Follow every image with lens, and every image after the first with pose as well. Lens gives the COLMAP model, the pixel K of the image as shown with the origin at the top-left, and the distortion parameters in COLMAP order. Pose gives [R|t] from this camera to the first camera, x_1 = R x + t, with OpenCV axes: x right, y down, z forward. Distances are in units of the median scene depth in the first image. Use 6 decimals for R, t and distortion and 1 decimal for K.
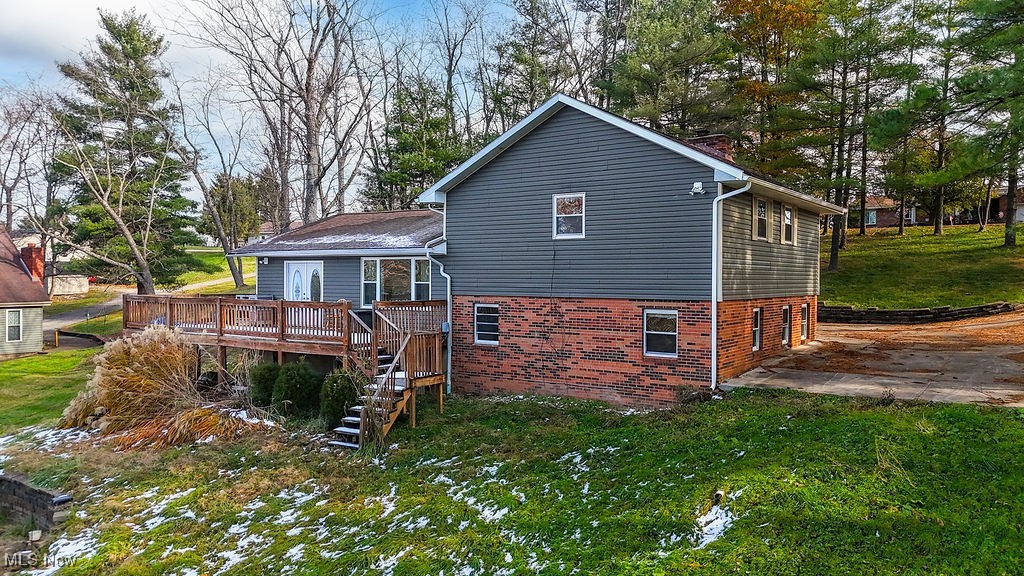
lens RADIAL K [[765.1, 0, 507.7], [0, 765.1, 284.2], [0, 0, 1]] dist [0.046173, -0.050119]
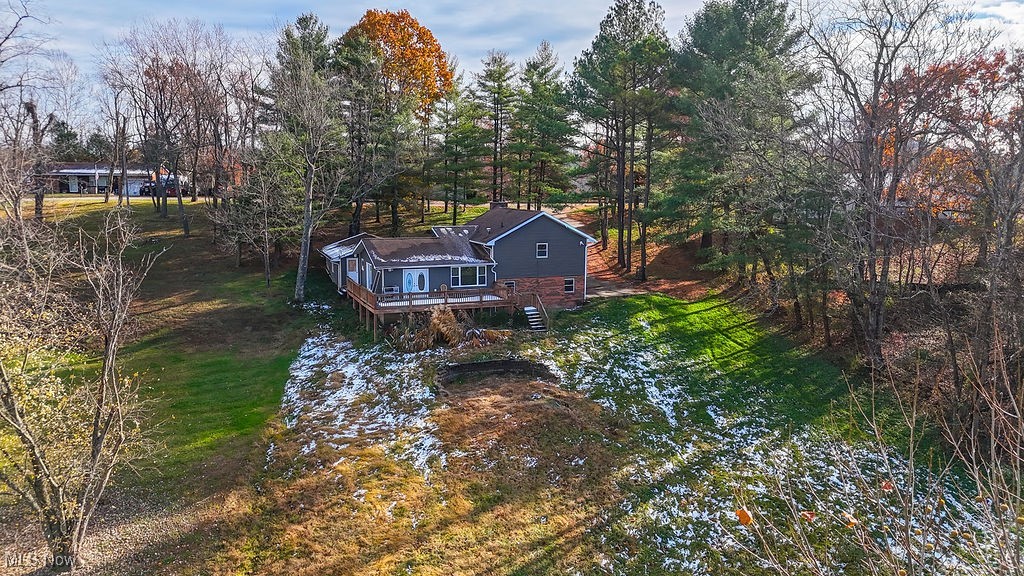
lens RADIAL K [[758.5, 0, 506.7], [0, 758.5, 289.4], [0, 0, 1]] dist [0.070384, -0.071267]
pose [[0.564324, -0.120572, 0.816701, -2.401178], [0.004979, 0.989756, 0.142680, -0.355041], [-0.825538, -0.076452, 0.559143, -0.568452]]
